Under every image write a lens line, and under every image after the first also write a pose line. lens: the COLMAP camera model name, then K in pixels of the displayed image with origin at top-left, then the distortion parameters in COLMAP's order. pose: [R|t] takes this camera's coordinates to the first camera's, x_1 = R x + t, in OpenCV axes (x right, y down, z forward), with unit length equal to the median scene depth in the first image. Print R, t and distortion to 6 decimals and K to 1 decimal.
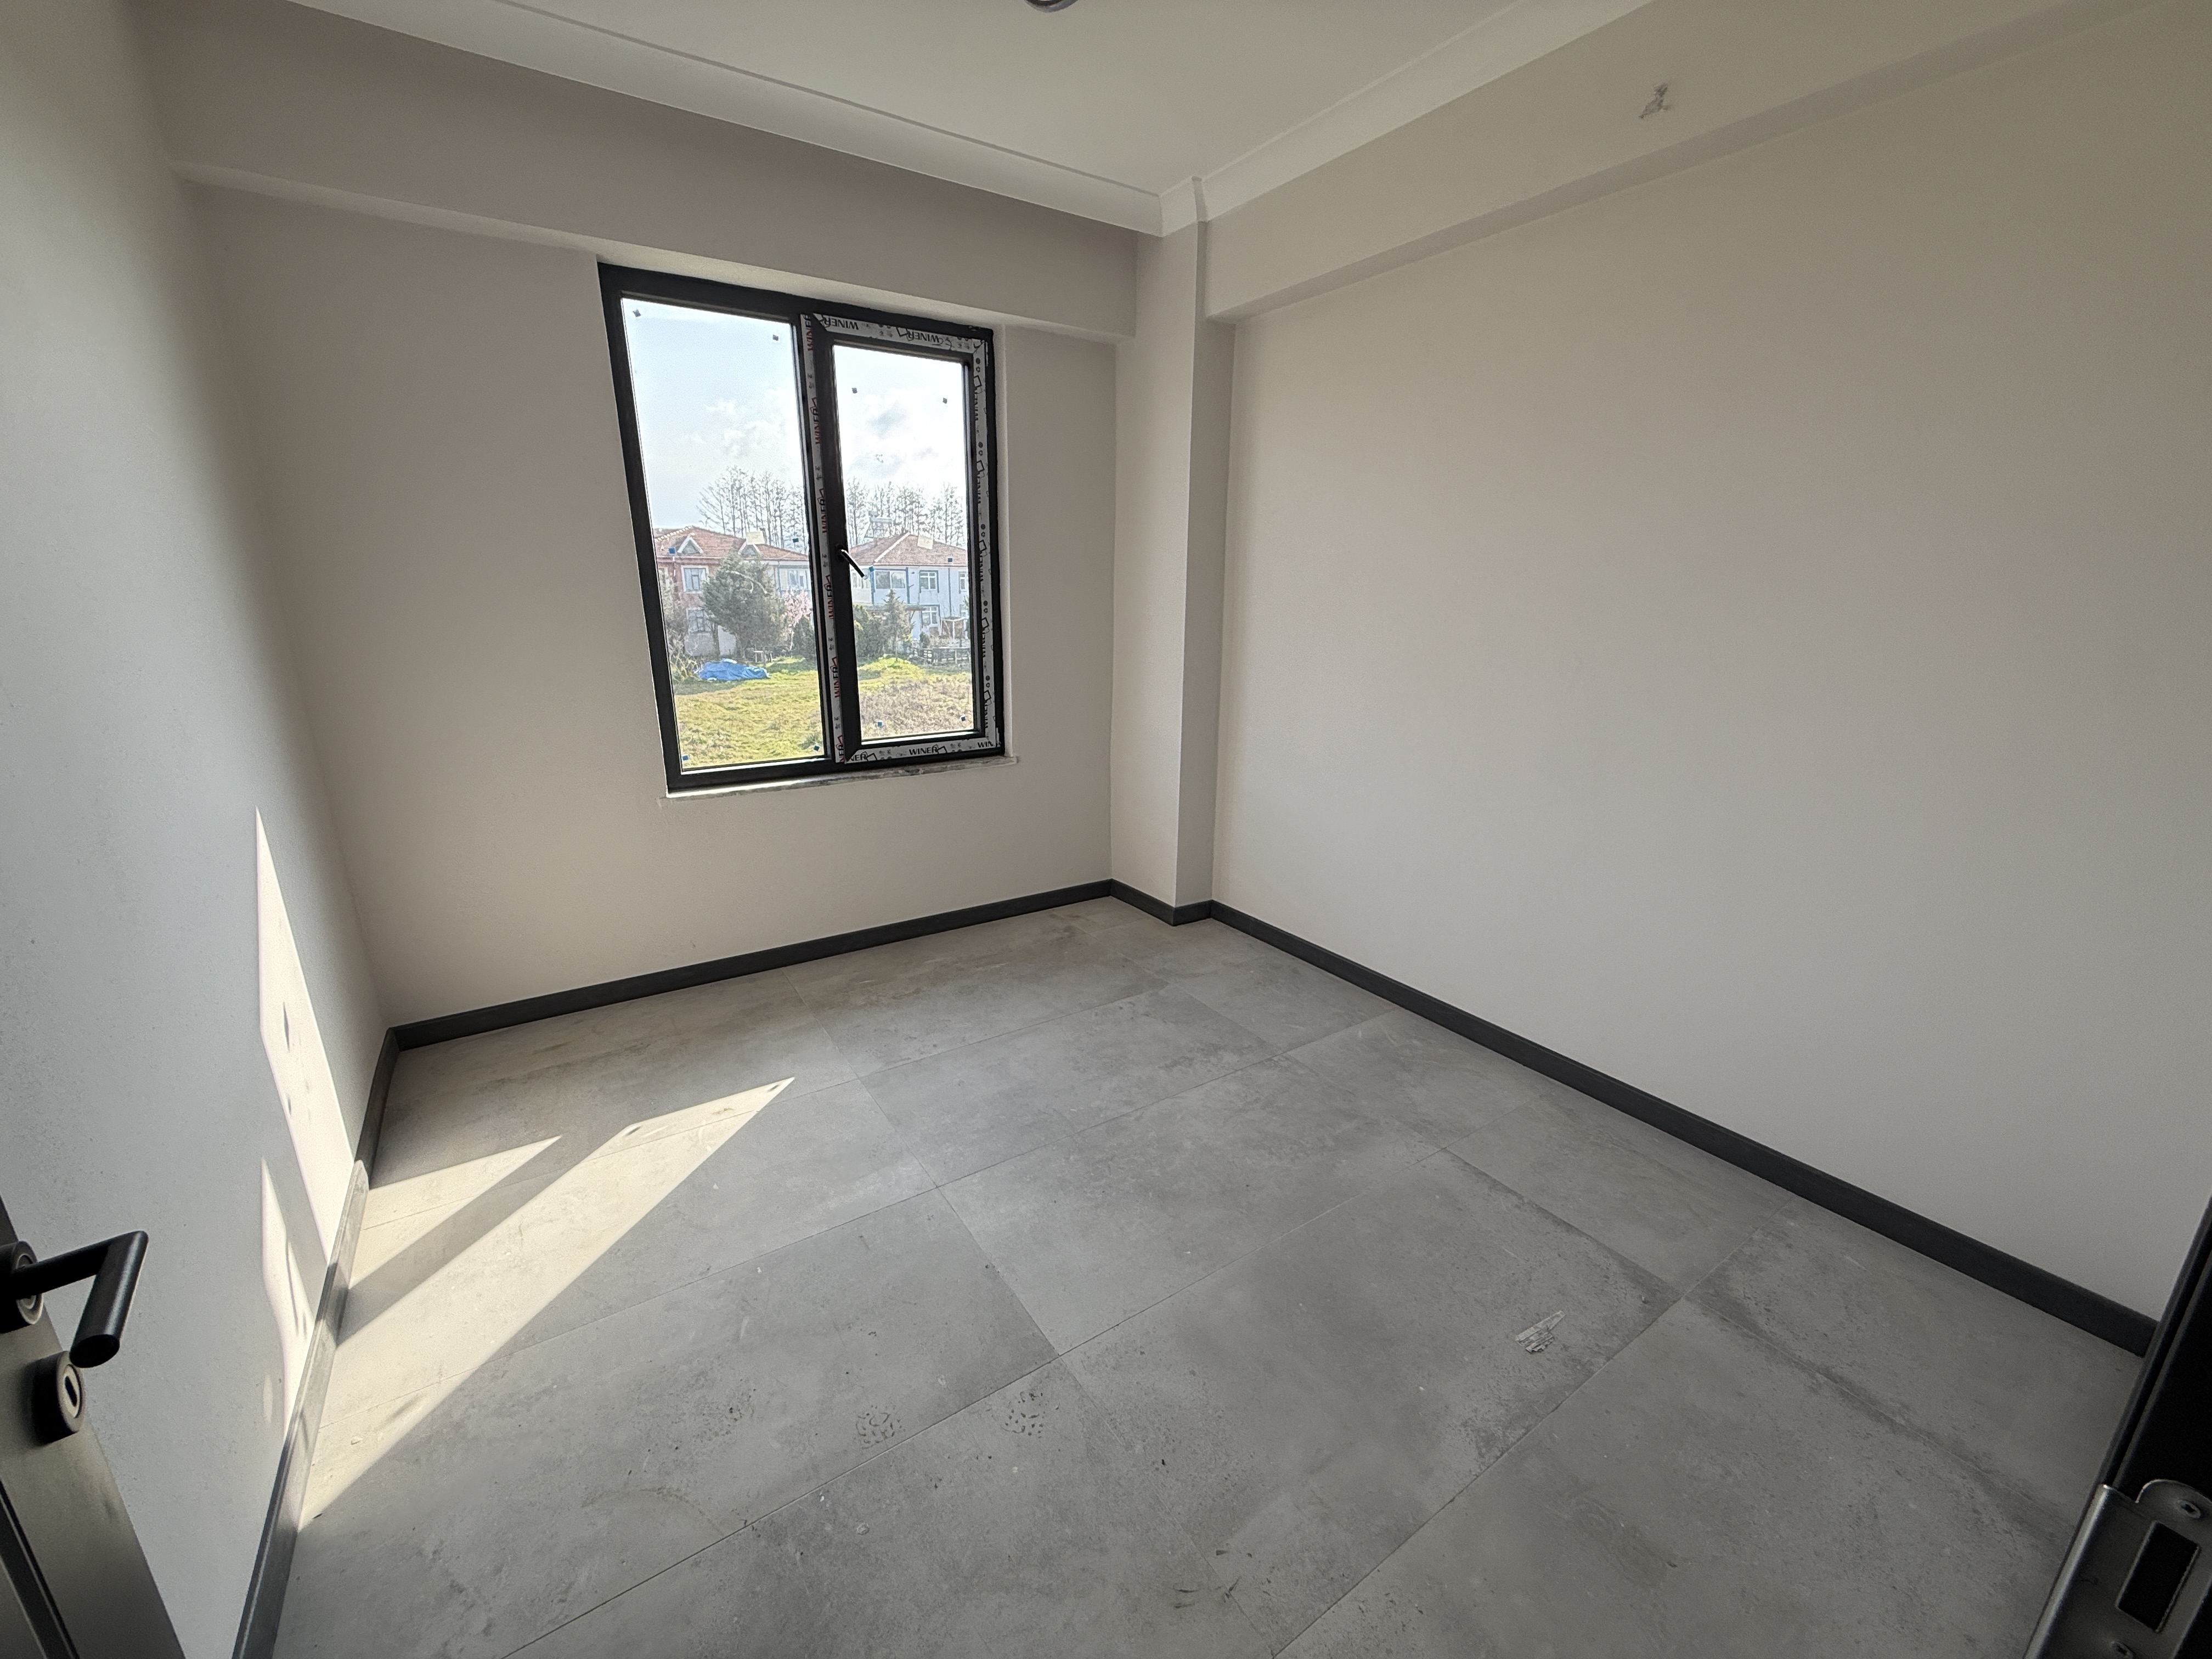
lens RADIAL K [[880.9, 0, 1106.2], [0, 880.9, 844.0], [0, 0, 1]] dist [-0.001378, 0.000340]
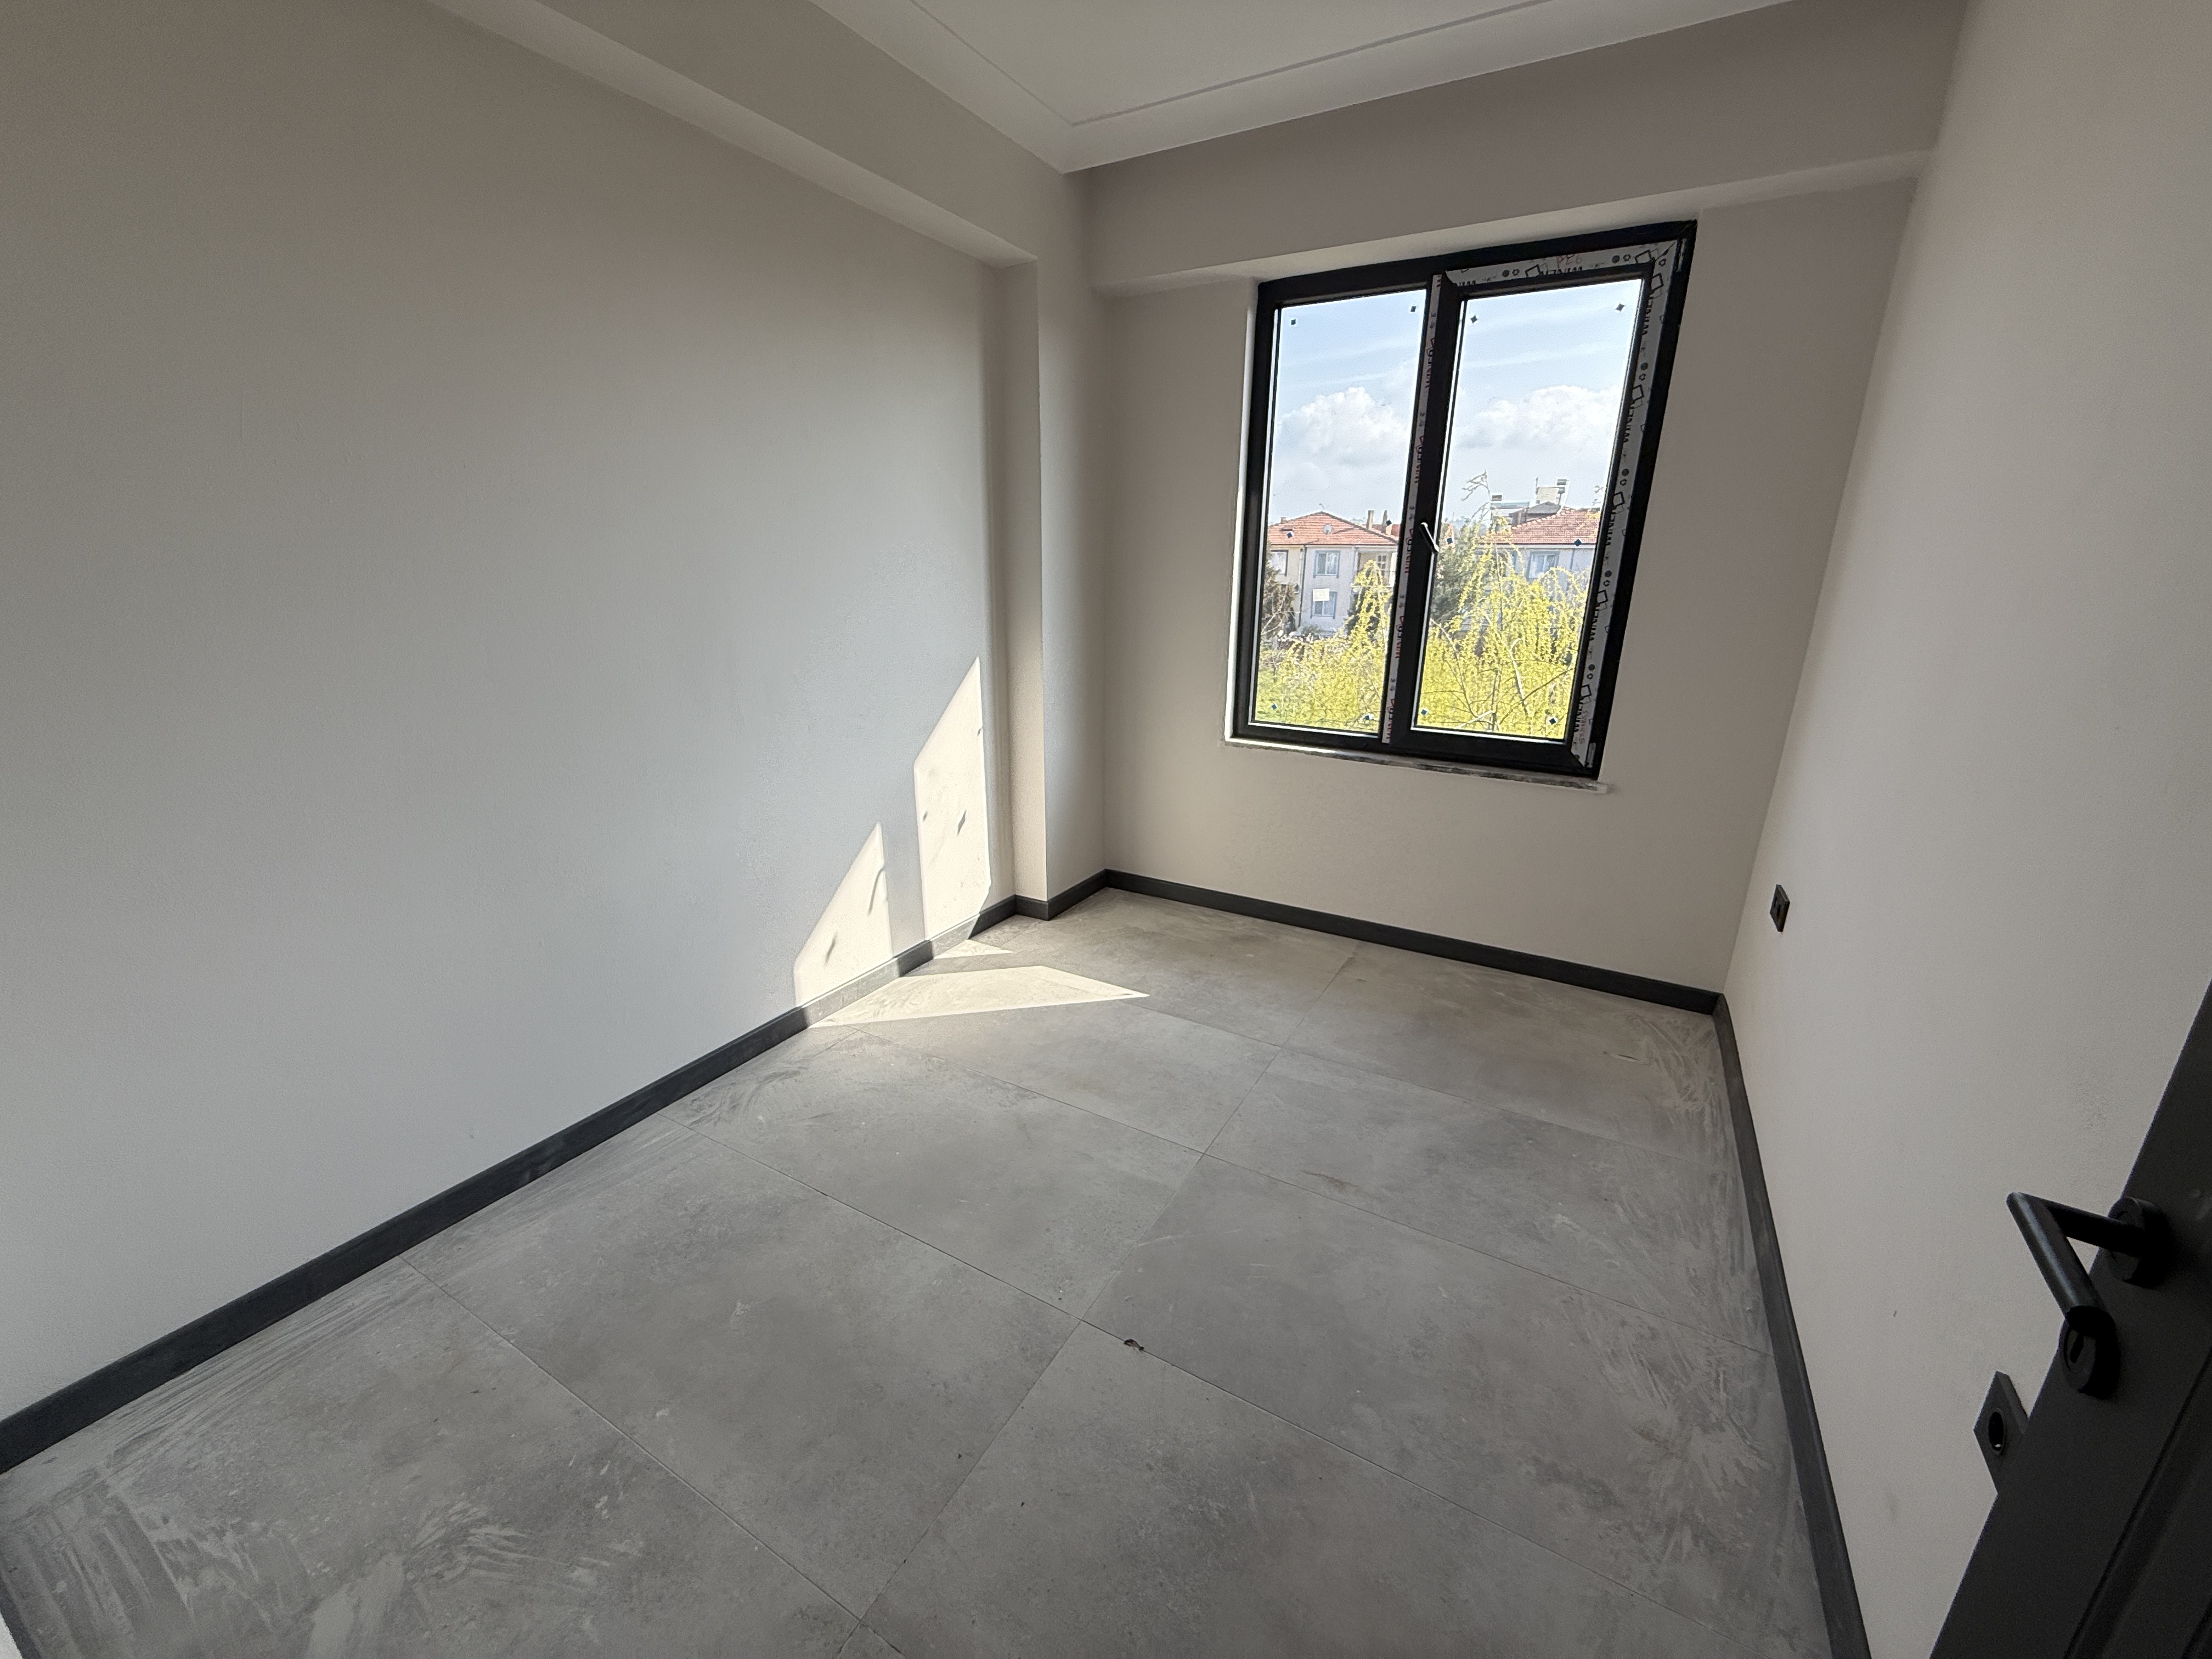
lens RADIAL K [[880.9, 0, 1108.3], [0, 880.9, 813.4], [0, 0, 1]] dist [-0.001378, 0.000340]
pose [[0.457724, 0.247613, -0.853919, 0.422197], [-0.260603, 0.955617, 0.137412, -0.076130], [0.850044, 0.159637, 0.501937, 0.289064]]
